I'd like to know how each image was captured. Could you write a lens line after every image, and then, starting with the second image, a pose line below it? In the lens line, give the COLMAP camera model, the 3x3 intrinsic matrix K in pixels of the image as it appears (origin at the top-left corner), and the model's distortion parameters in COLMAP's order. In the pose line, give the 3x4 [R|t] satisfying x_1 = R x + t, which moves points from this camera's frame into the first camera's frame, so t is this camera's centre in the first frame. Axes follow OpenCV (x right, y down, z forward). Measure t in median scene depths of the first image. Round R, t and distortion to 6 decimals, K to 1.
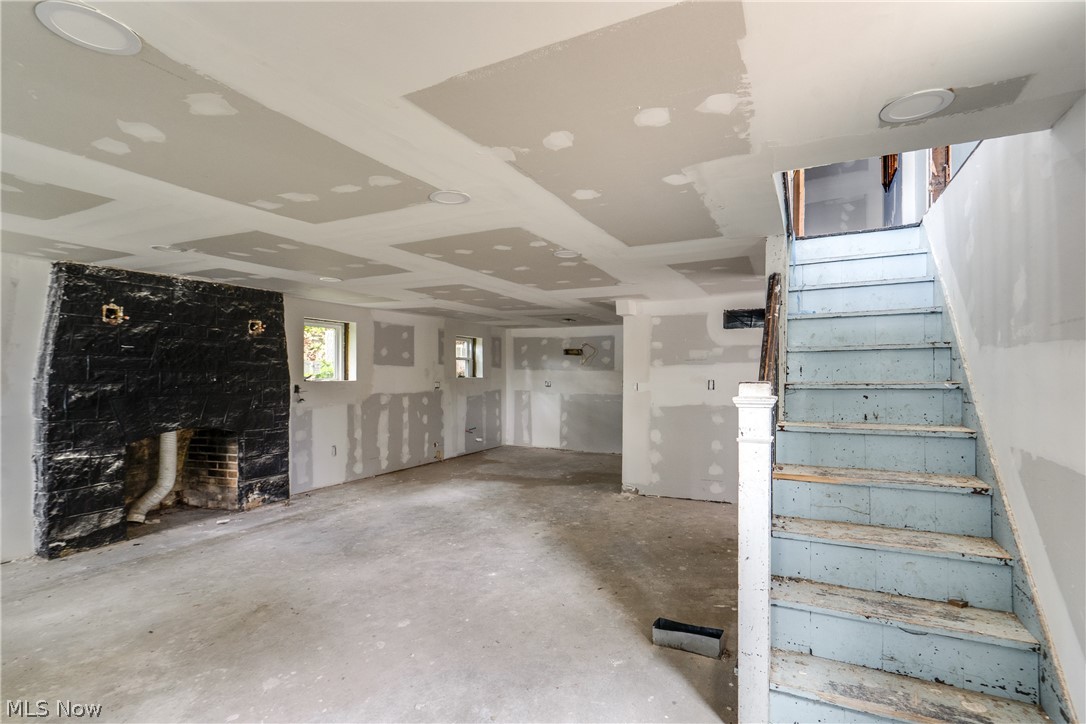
lens RADIAL K [[499.8, 0, 562.4], [0, 499.8, 374.3], [0, 0, 1]] dist [-0.016039, 0.005772]
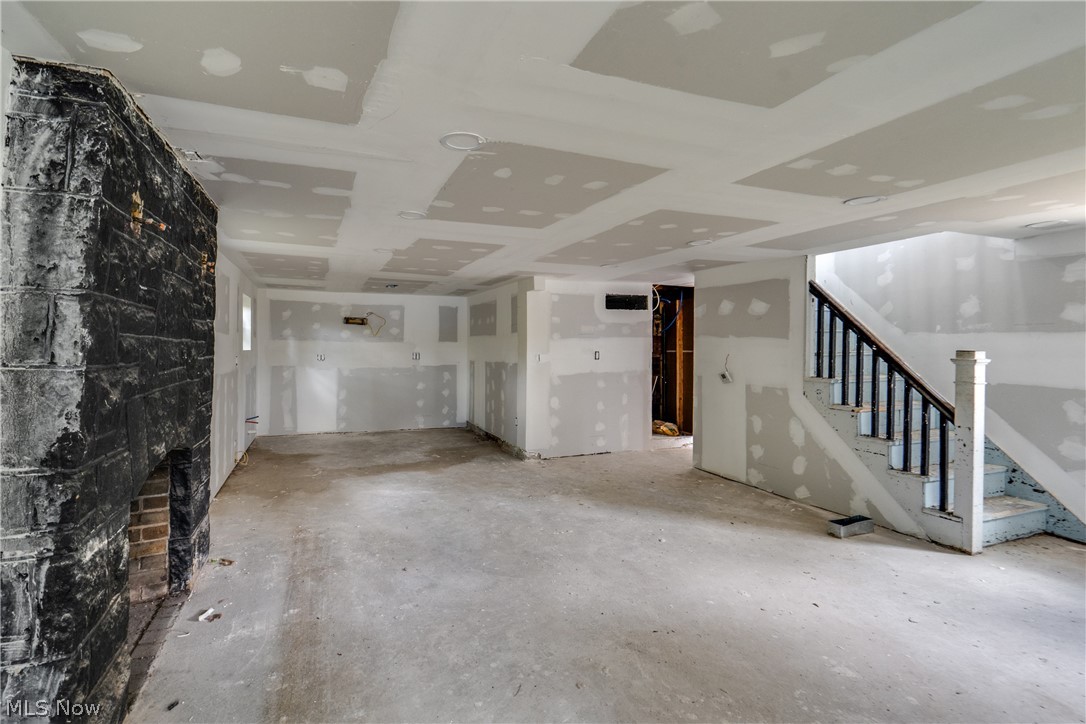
lens RADIAL K [[499.8, 0, 516.1], [0, 499.8, 339.8], [0, 0, 1]] dist [-0.016039, 0.005772]
pose [[0.701581, 0.011913, 0.712490, -0.691506], [-0.003213, 0.999903, -0.013555, 0.001173], [-0.712582, 0.007221, 0.701552, 0.310952]]
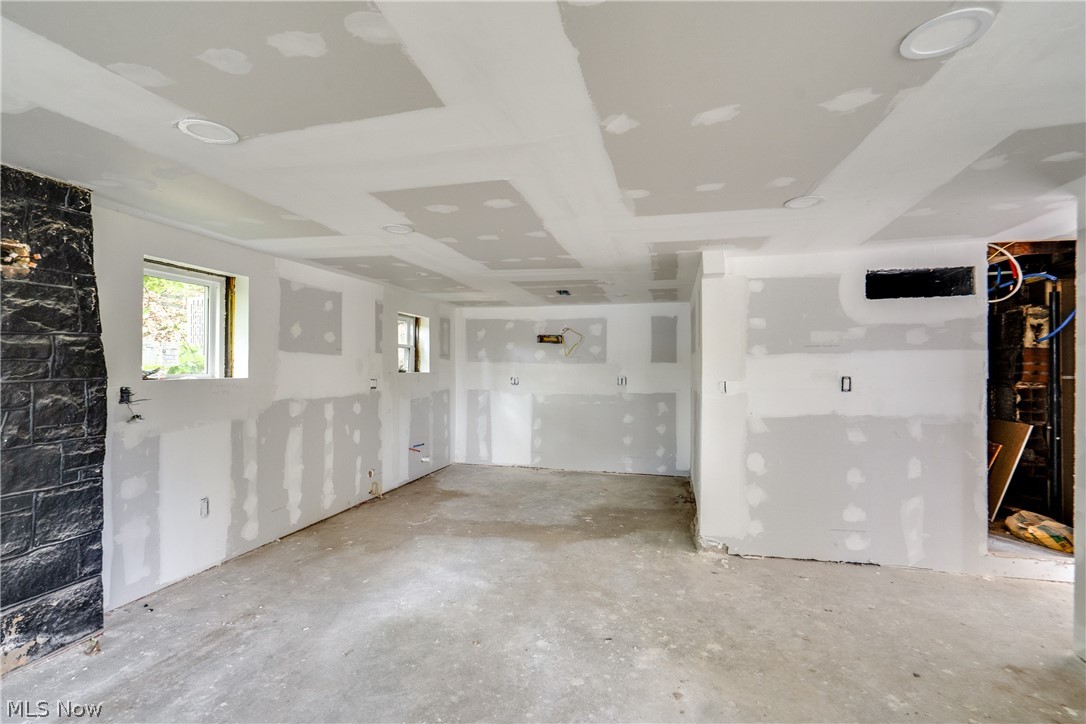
lens RADIAL K [[499.8, 0, 545.4], [0, 499.8, 362.6], [0, 0, 1]] dist [-0.016039, 0.005772]
pose [[0.982573, 0.004142, 0.185831, -0.214914], [-0.002017, 0.999930, -0.011624, 0.001189], [-0.185866, 0.011046, 0.982513, 0.439351]]
